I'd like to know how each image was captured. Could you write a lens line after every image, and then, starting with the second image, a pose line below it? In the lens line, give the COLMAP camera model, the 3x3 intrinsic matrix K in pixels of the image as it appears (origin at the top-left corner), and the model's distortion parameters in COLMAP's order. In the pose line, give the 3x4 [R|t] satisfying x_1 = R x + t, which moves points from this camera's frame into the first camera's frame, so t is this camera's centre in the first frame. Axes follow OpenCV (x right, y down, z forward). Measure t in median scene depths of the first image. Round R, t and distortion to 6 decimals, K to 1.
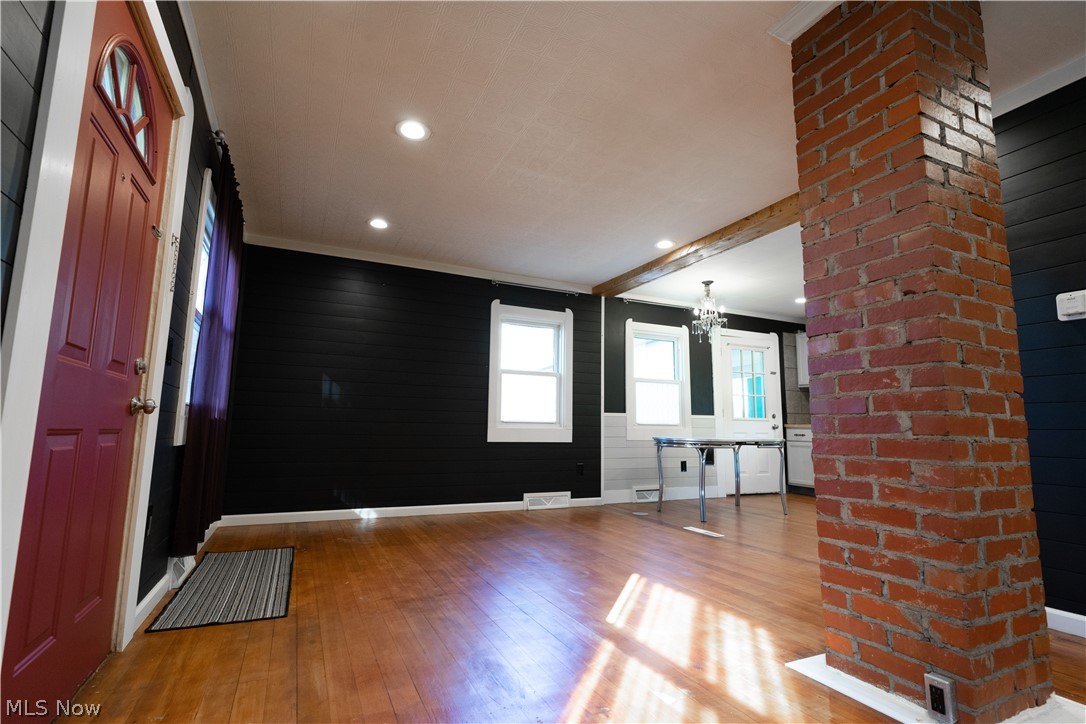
lens RADIAL K [[514.3, 0, 544.7], [0, 514.3, 362.0], [0, 0, 1]] dist [0.002081, -0.000416]
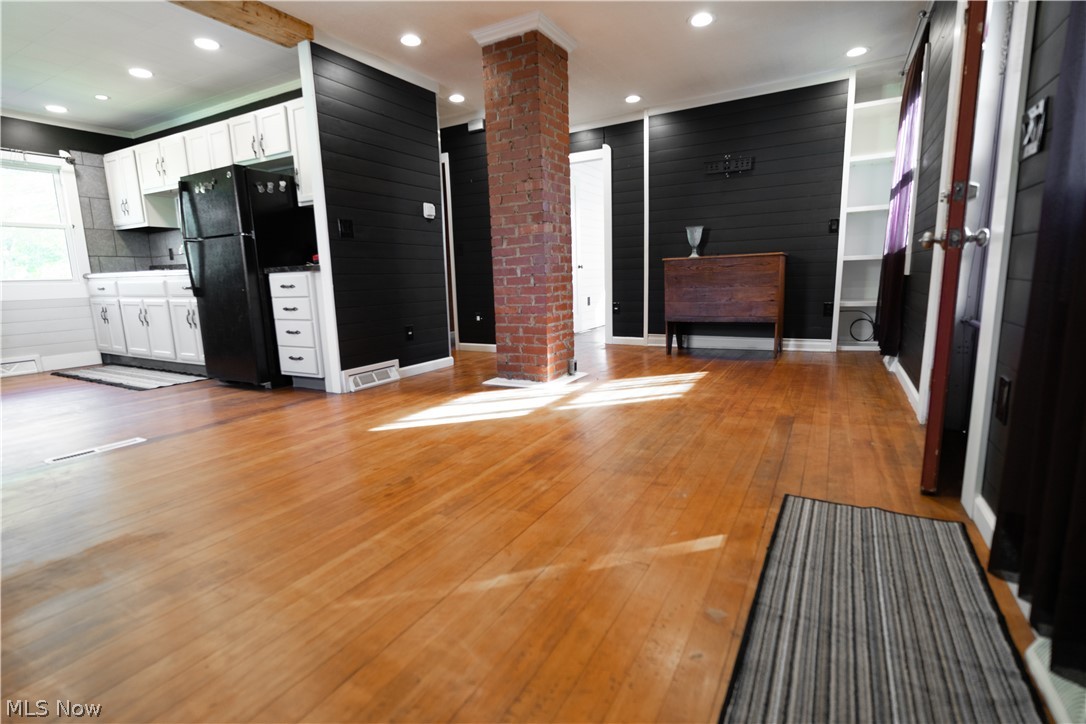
lens RADIAL K [[514.3, 0, 544.5], [0, 514.3, 361.7], [0, 0, 1]] dist [0.002081, -0.000416]
pose [[-0.574695, -0.132061, 0.807642, -1.172025], [-0.087137, 0.991158, 0.100064, 0.296615], [-0.813715, -0.012870, -0.581121, 2.293863]]
